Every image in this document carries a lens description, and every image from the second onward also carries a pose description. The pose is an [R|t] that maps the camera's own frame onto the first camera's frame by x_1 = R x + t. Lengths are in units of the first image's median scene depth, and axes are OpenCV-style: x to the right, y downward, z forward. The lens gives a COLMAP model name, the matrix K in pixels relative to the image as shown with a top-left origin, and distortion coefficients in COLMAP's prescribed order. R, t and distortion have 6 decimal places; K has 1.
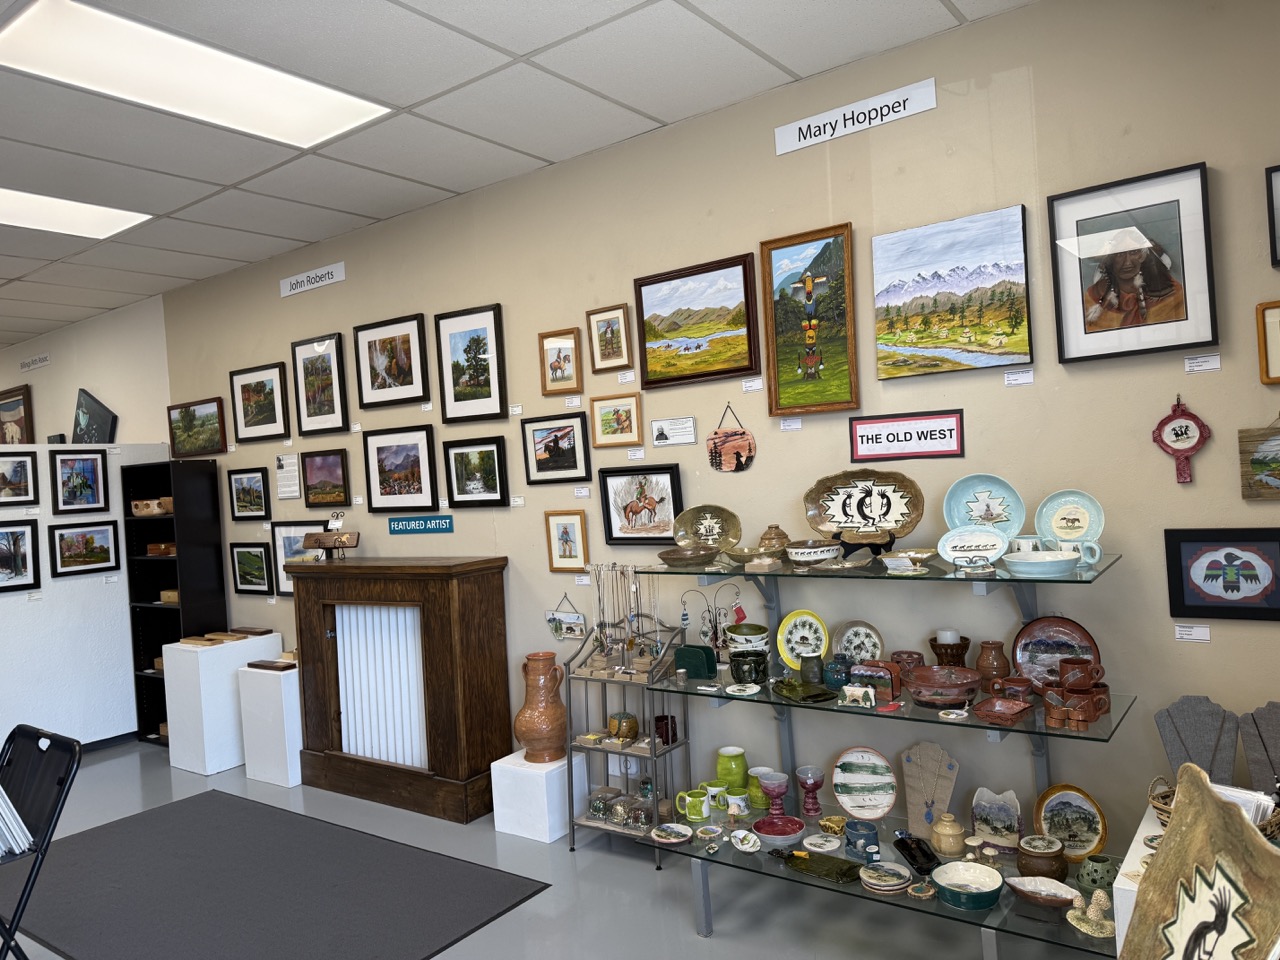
lens RADIAL K [[916.2, 0, 640.0], [0, 916.2, 480.0], [0, 0, 1]] dist [0.150857, -0.266338]
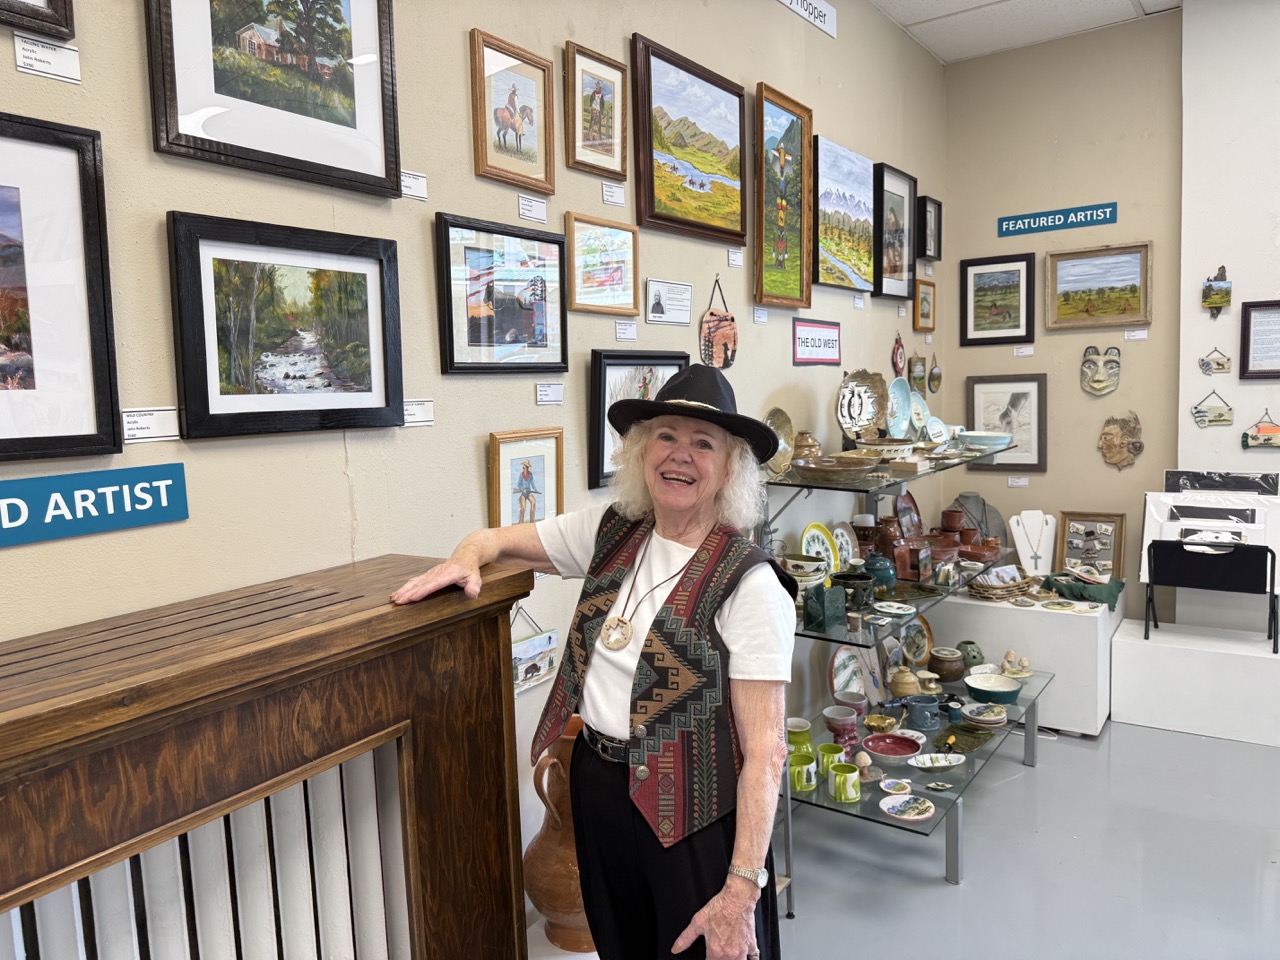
lens RADIAL K [[916.2, 0, 640.0], [0, 916.2, 480.0], [0, 0, 1]] dist [0.150857, -0.266338]
pose [[-0.042311, -0.039049, 0.998341, -0.586334], [0.046329, 0.998084, 0.041003, 0.043341], [-0.998030, 0.047987, -0.040421, 0.981058]]
